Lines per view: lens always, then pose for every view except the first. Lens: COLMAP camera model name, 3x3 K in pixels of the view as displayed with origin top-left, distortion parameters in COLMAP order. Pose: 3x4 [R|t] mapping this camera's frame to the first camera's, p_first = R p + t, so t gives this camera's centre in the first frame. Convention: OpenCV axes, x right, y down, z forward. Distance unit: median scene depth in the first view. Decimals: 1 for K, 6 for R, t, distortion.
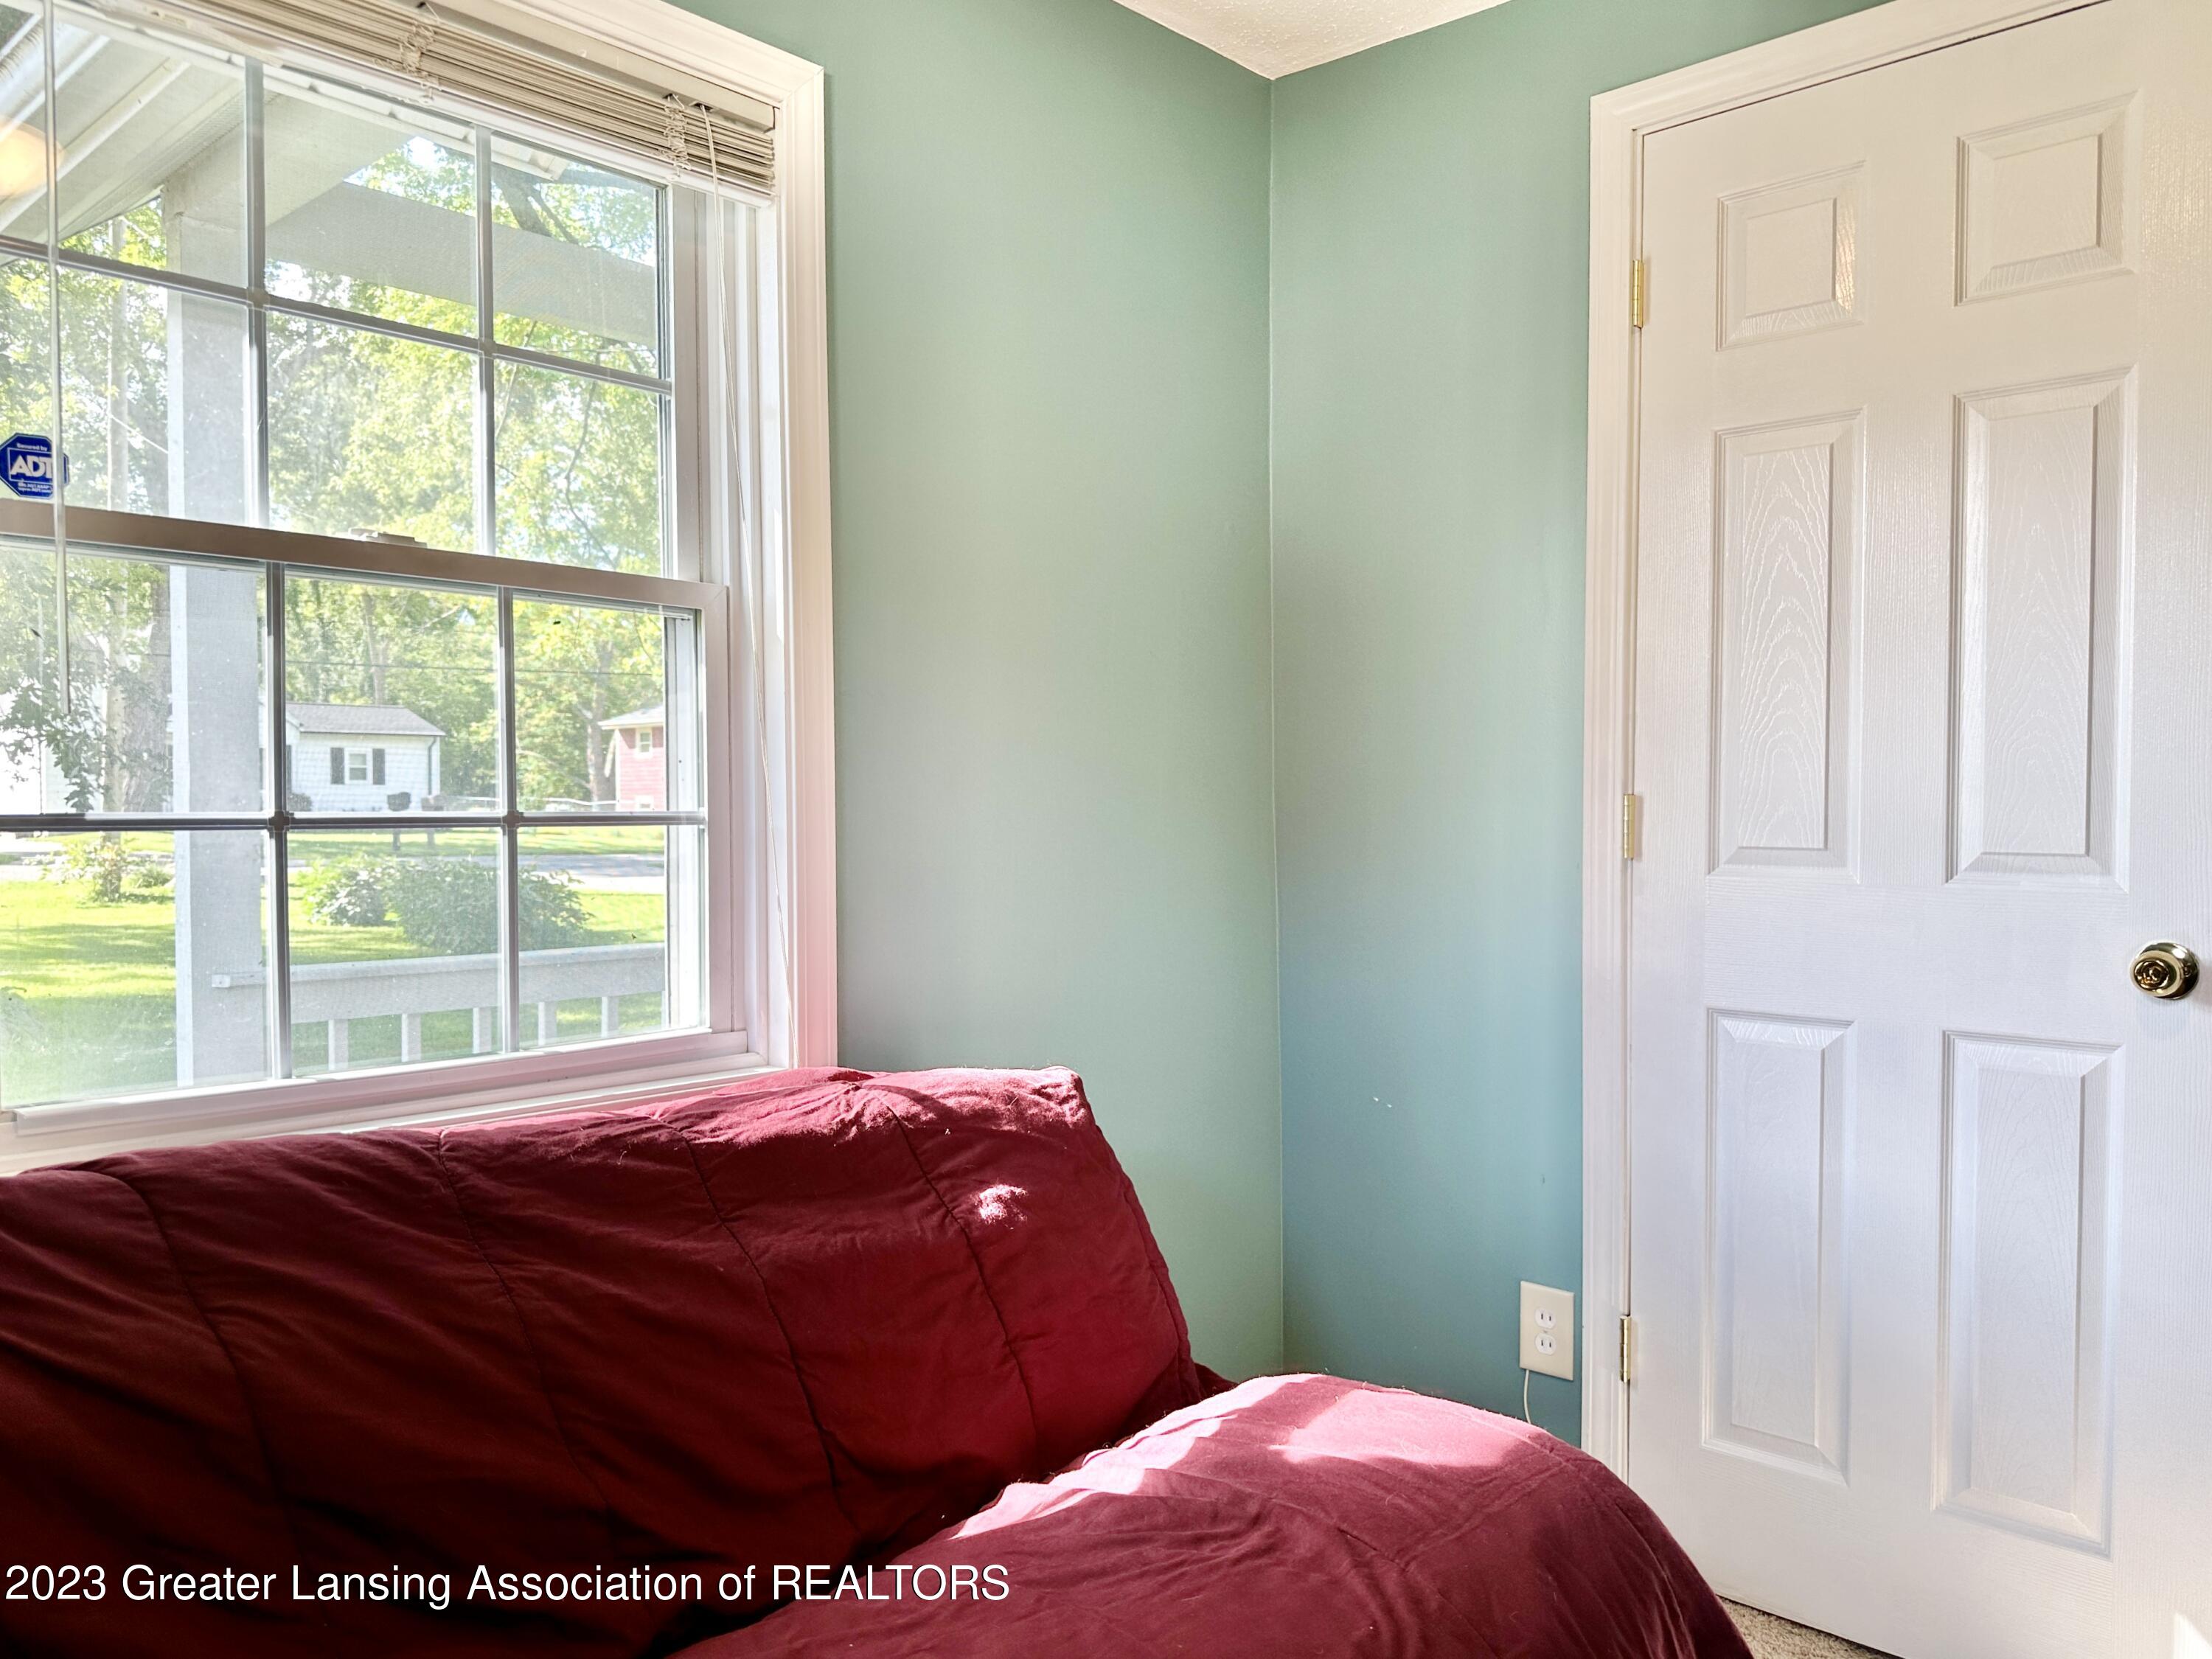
lens RADIAL K [[1556.8, 0, 1115.7], [0, 1556.8, 830.5], [0, 0, 1]] dist [0.076109, -0.096436]
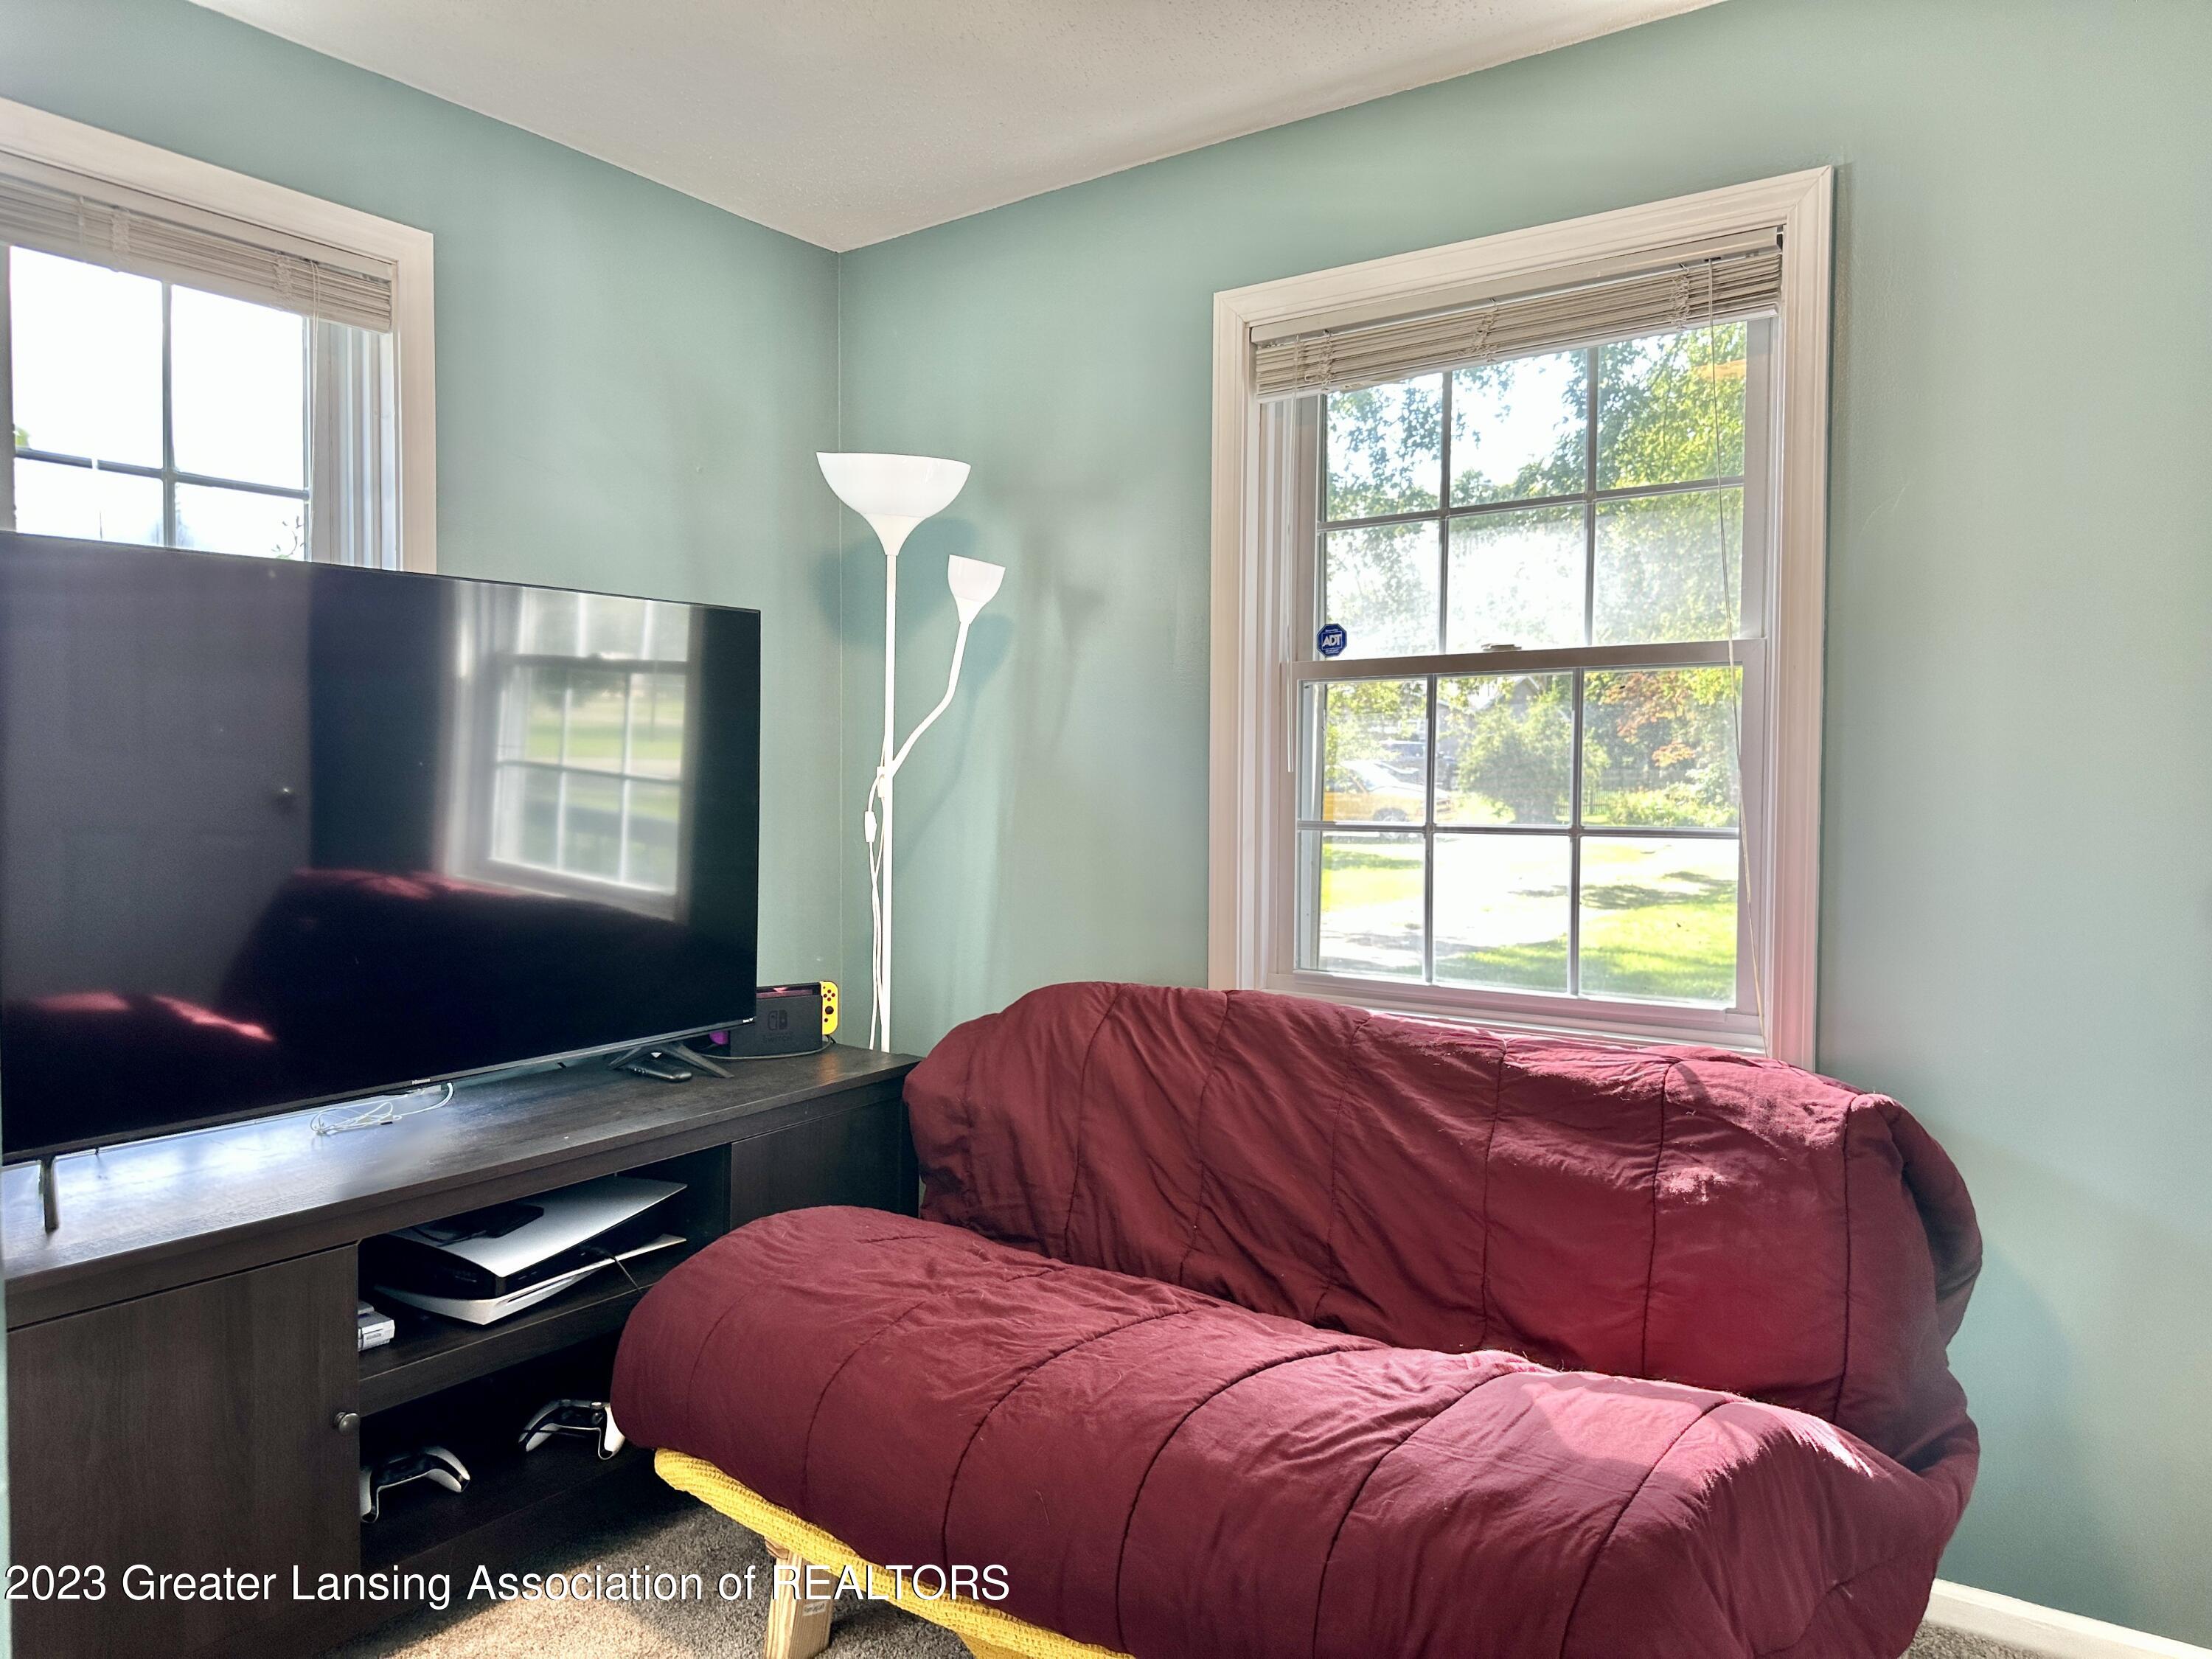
lens RADIAL K [[1556.8, 0, 1115.7], [0, 1556.8, 830.5], [0, 0, 1]] dist [0.076109, -0.096436]
pose [[0.150647, 0.026987, -0.988219, 0.988739], [-0.034137, 0.999173, 0.022082, -0.026873], [0.987998, 0.030409, 0.151444, 0.405305]]
